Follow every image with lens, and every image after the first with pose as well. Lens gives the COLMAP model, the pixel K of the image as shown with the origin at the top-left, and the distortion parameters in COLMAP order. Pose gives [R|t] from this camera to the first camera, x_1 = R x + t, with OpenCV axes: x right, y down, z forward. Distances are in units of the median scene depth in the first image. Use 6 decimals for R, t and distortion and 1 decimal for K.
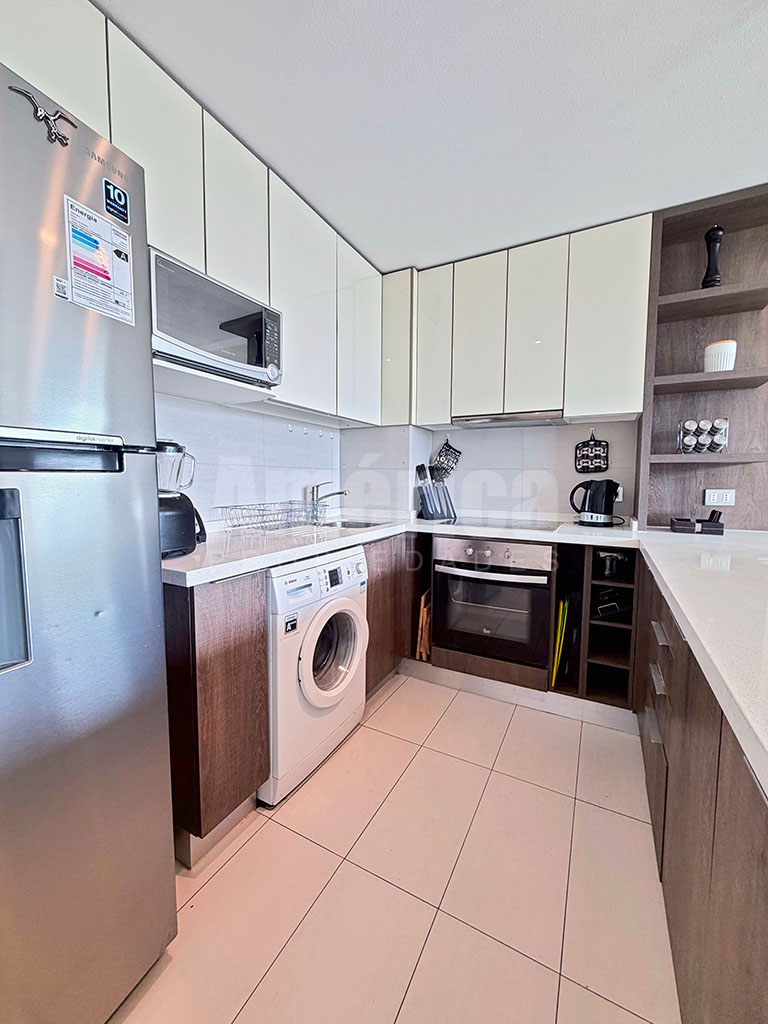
lens RADIAL K [[409.3, 0, 383.3], [0, 409.3, 506.7], [0, 0, 1]] dist [0.000356, 0.000307]
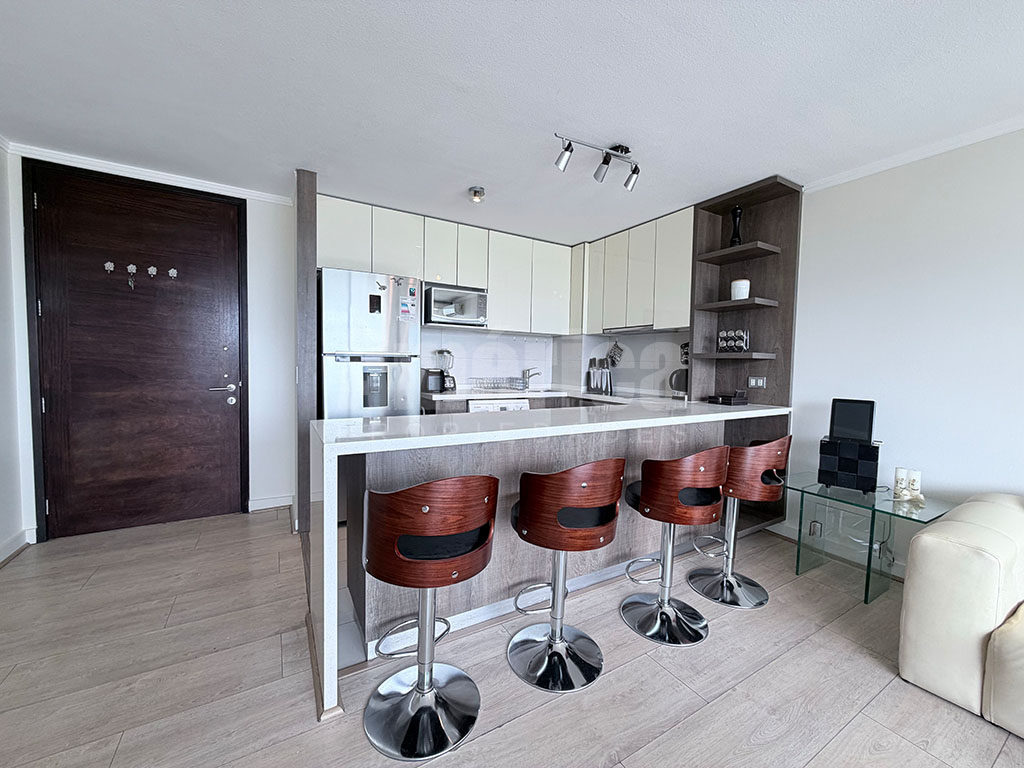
lens RADIAL K [[409.3, 0, 514.7], [0, 409.3, 386.3], [0, 0, 1]] dist [0.000356, 0.000307]
pose [[0.850963, 0.040559, -0.523657, 0.856083], [-0.050933, 0.998687, -0.005417, 0.042028], [0.522750, 0.031281, 0.851912, -0.673813]]
